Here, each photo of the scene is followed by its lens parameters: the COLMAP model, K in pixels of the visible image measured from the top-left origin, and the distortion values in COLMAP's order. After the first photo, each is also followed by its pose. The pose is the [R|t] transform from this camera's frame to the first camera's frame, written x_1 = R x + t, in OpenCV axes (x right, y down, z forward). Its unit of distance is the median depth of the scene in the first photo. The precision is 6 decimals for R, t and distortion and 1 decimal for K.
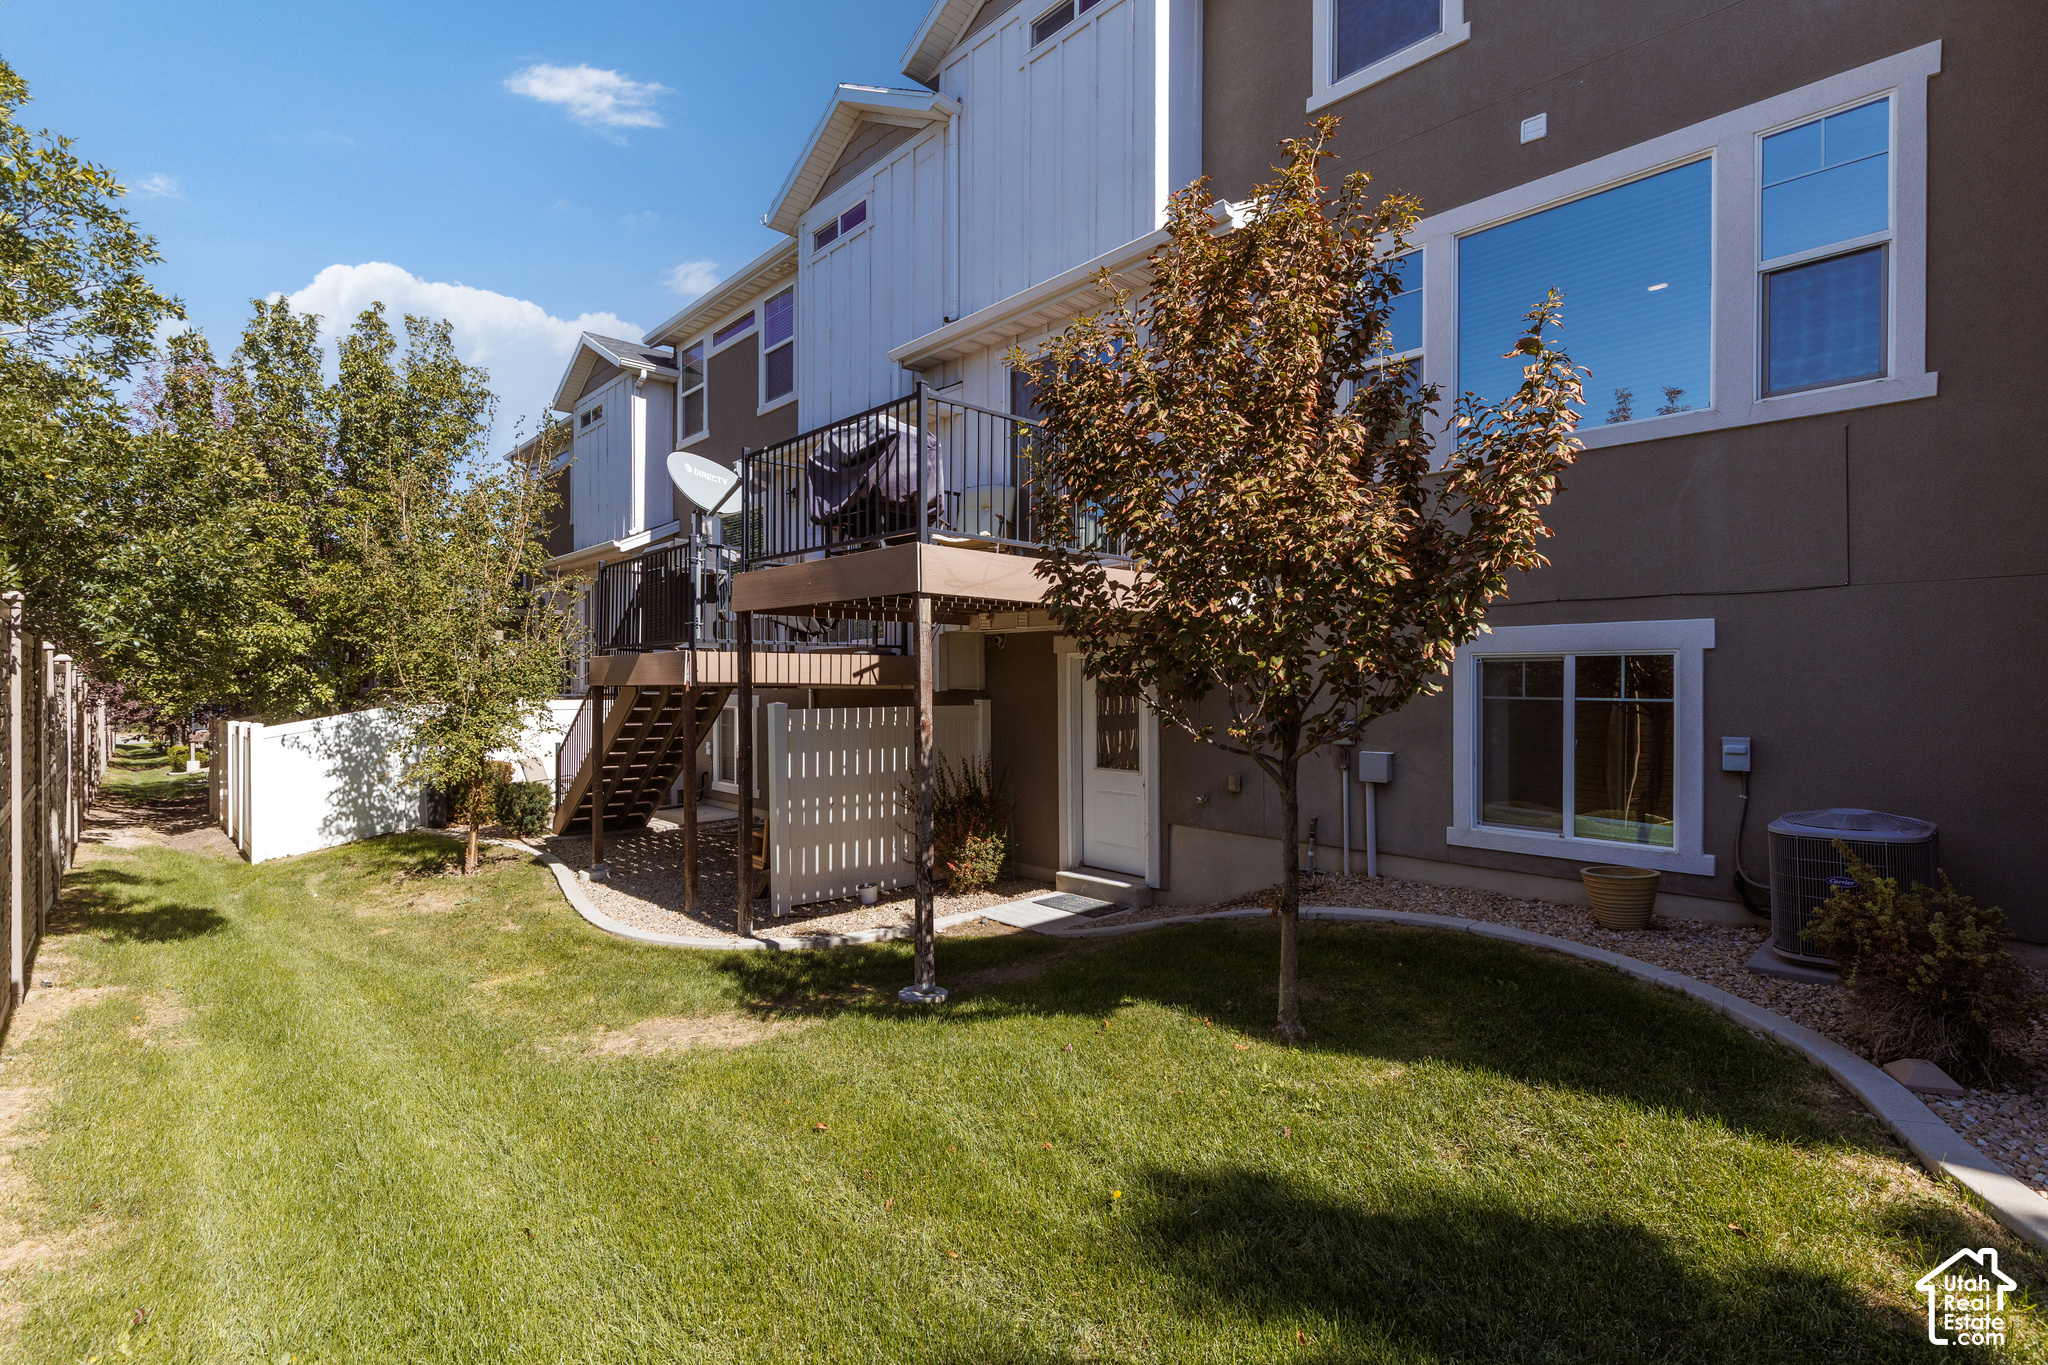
lens RADIAL K [[962.5, 0, 1024.0], [0, 962.5, 682.5], [0, 0, 1]] dist [-0.001322, -0.000104]
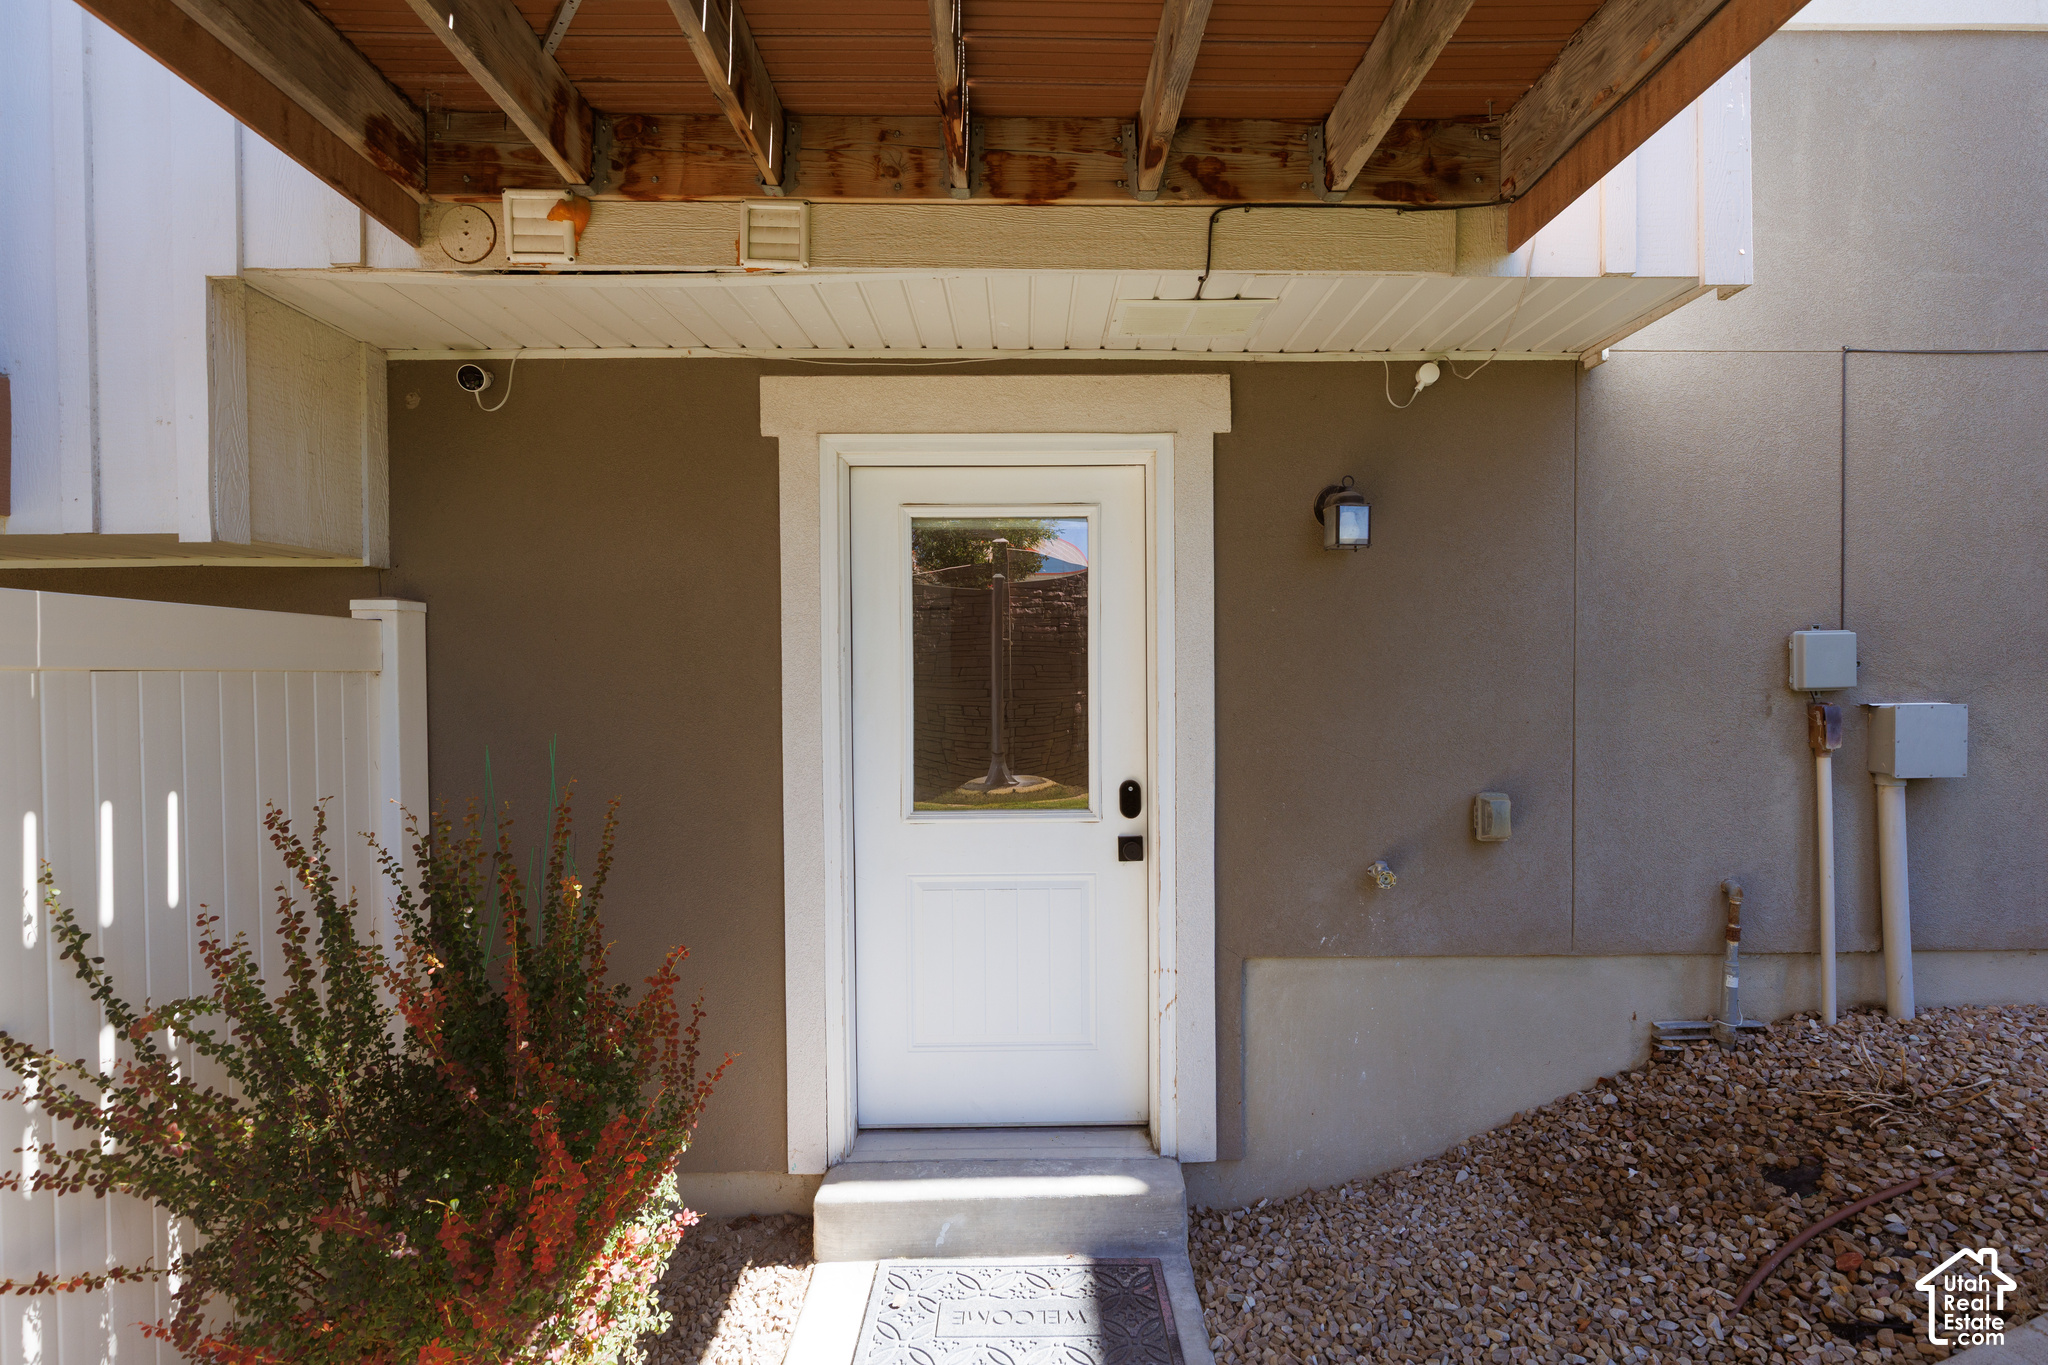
lens RADIAL K [[962.5, 0, 1024.0], [0, 962.5, 682.5], [0, 0, 1]] dist [-0.001322, -0.000104]
pose [[0.674740, -0.010688, 0.737978, -0.175628], [0.007075, 0.999943, 0.008013, 0.057371], [-0.738022, -0.000185, 0.674777, 0.995613]]
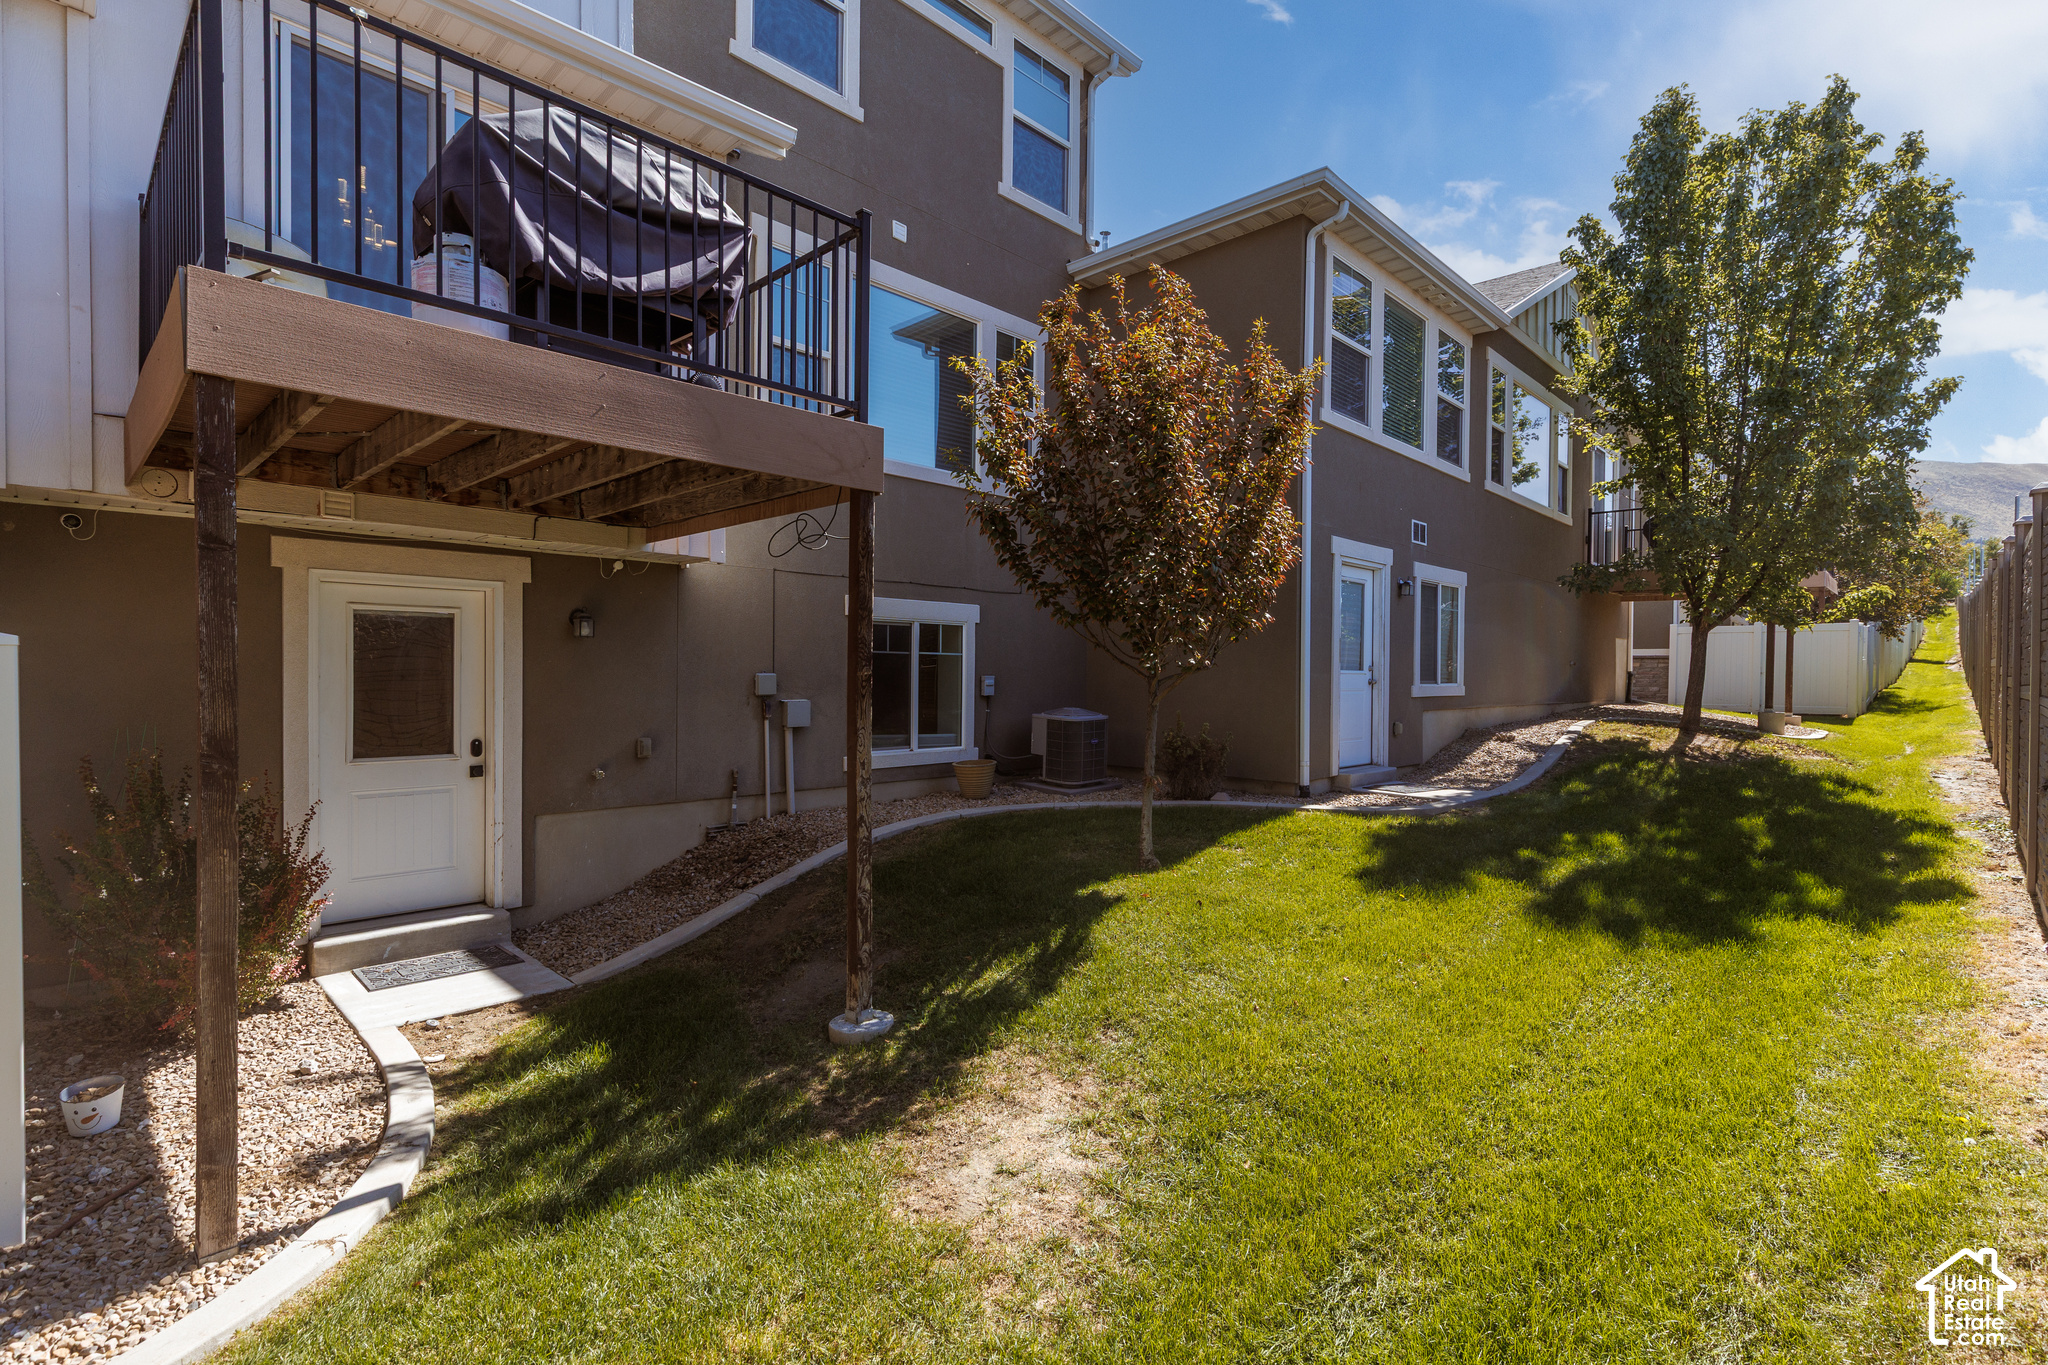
lens RADIAL K [[962.5, 0, 1024.0], [0, 962.5, 682.5], [0, 0, 1]] dist [-0.001322, -0.000104]
pose [[-0.041456, -0.009010, 0.999100, -0.740736], [-0.005906, 0.999944, 0.008772, 0.040773], [-0.999123, -0.005537, -0.041507, 0.777580]]
